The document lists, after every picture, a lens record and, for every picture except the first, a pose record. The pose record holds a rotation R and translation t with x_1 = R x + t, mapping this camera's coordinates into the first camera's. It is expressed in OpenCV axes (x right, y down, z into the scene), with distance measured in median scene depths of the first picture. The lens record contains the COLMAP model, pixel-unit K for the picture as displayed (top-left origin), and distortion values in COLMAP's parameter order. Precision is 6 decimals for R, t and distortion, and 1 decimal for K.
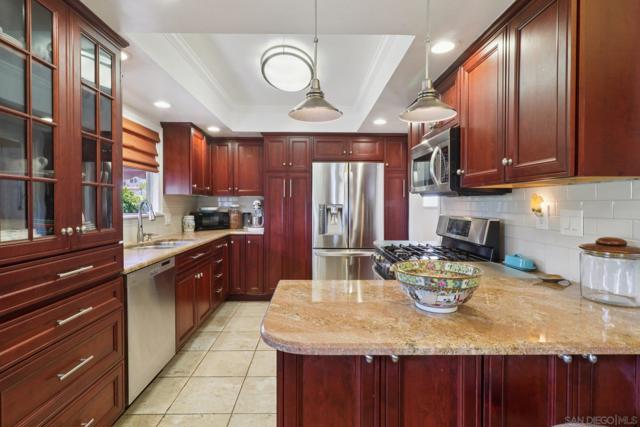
lens RADIAL K [[316.7, 0, 319.8], [0, 316.7, 208.9], [0, 0, 1]] dist [0.001841, 0.000578]
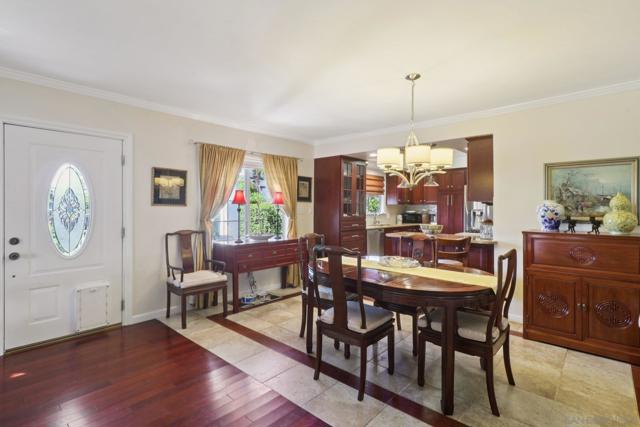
lens RADIAL K [[316.7, 0, 318.7], [0, 316.7, 210.2], [0, 0, 1]] dist [0.001841, 0.000578]
pose [[0.730763, 0.009912, -0.682559, 0.586721], [-0.019387, 0.999793, -0.006237, 0.014863], [0.682356, 0.017791, 0.730804, -0.807837]]
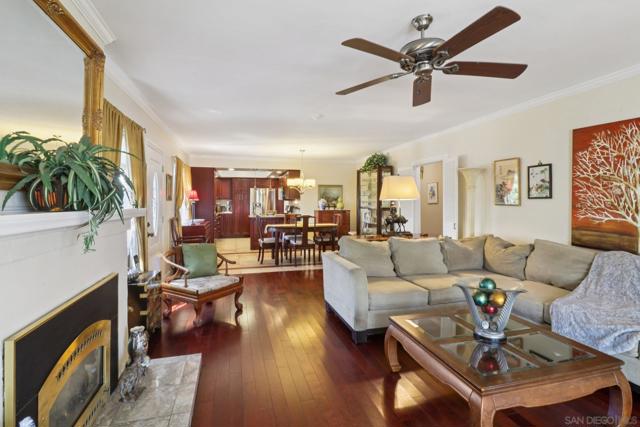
lens RADIAL K [[316.7, 0, 321.7], [0, 316.7, 208.4], [0, 0, 1]] dist [0.001841, 0.000578]
pose [[0.969364, -0.004816, 0.245581, -0.102099], [0.005523, 0.999982, -0.002189, 0.046376], [-0.245566, 0.003479, 0.969374, -2.000029]]
